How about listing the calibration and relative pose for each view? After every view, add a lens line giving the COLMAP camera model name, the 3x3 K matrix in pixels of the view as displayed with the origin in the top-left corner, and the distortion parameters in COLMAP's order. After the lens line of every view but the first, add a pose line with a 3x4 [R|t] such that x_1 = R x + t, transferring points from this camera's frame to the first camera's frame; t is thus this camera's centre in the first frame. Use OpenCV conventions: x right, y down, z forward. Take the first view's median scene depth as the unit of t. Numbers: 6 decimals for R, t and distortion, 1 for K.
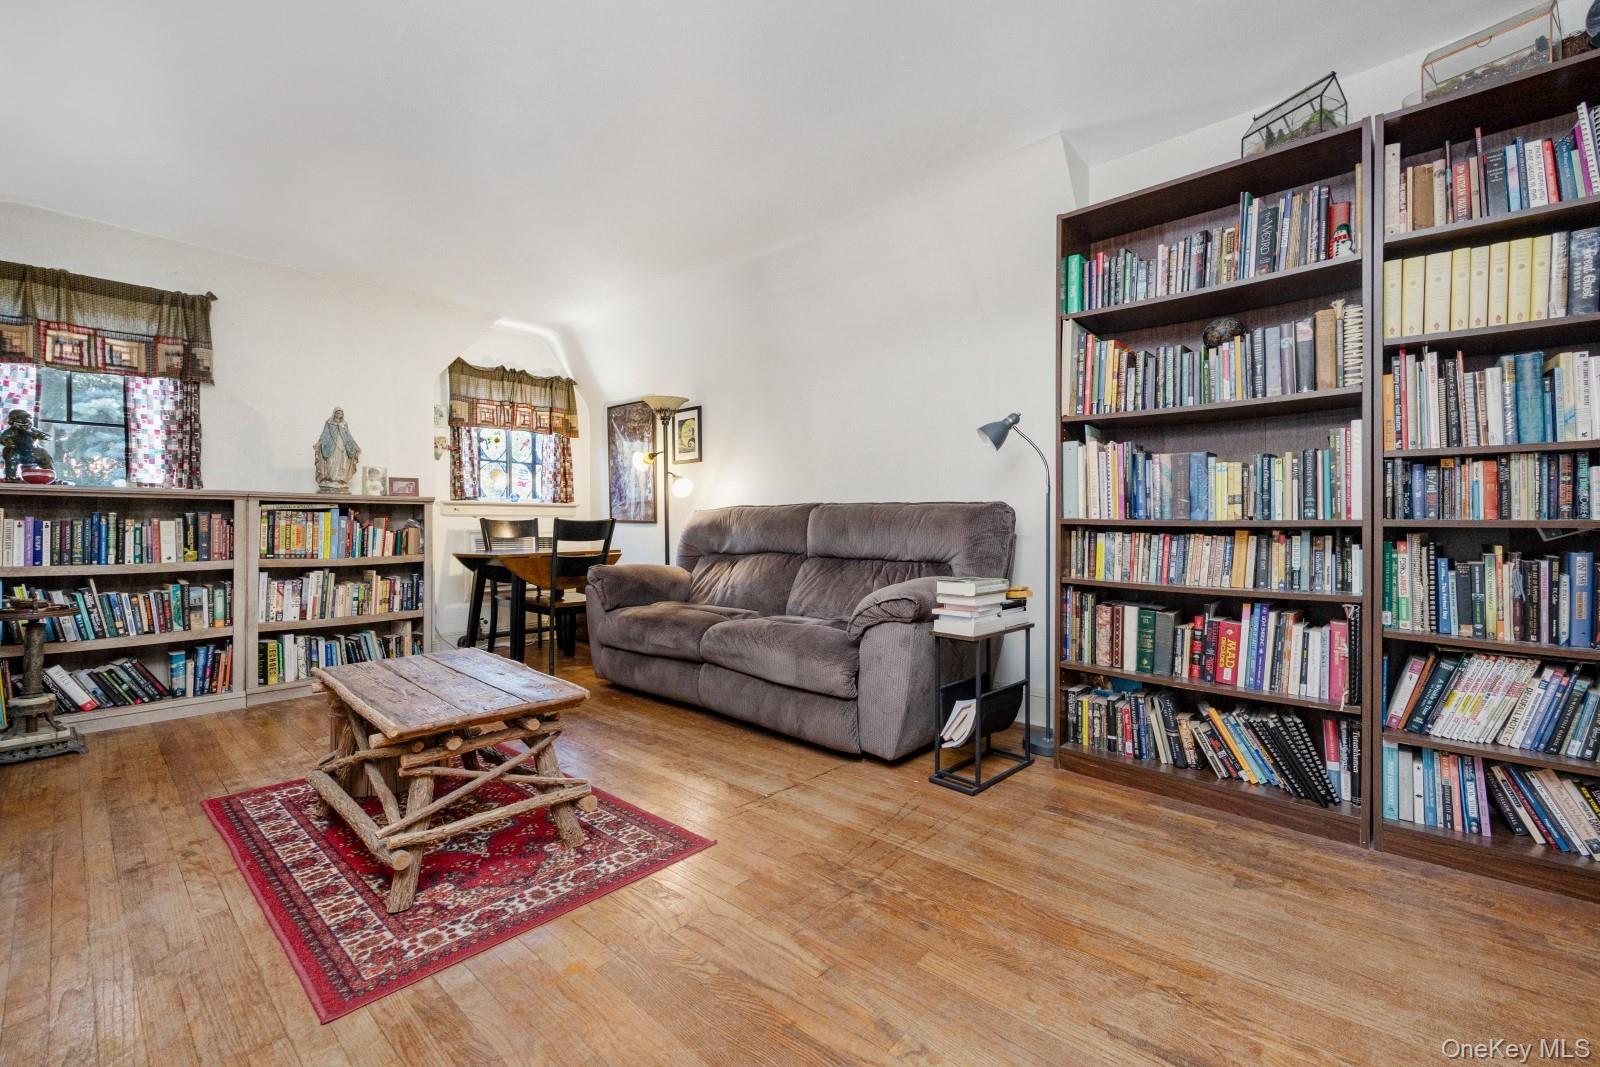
lens RADIAL K [[659.7, 0, 792.3], [0, 659.7, 535.3], [0, 0, 1]] dist [-0.000286, -0.000148]
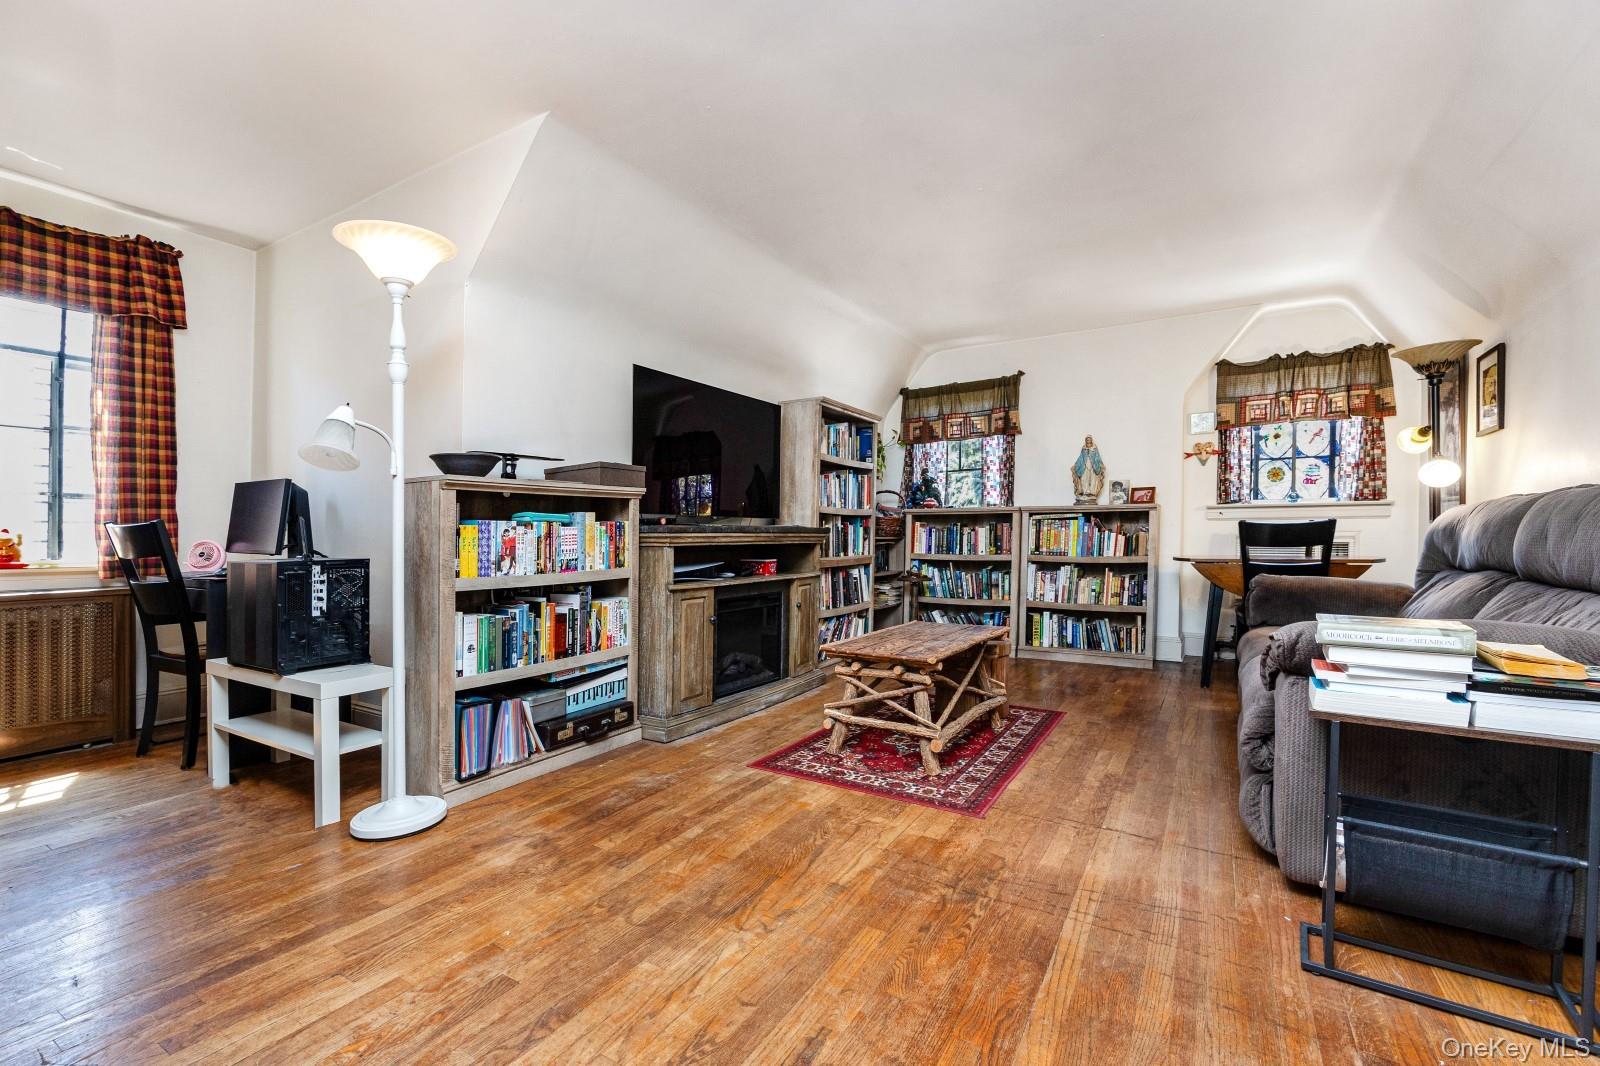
lens RADIAL K [[659.7, 0, 794.9], [0, 659.7, 533.4], [0, 0, 1]] dist [-0.000286, -0.000148]
pose [[0.182525, -0.000157, -0.983201, 0.455018], [-0.009289, 0.999955, -0.001884, -0.001505], [0.983157, 0.009477, 0.182516, 0.245143]]
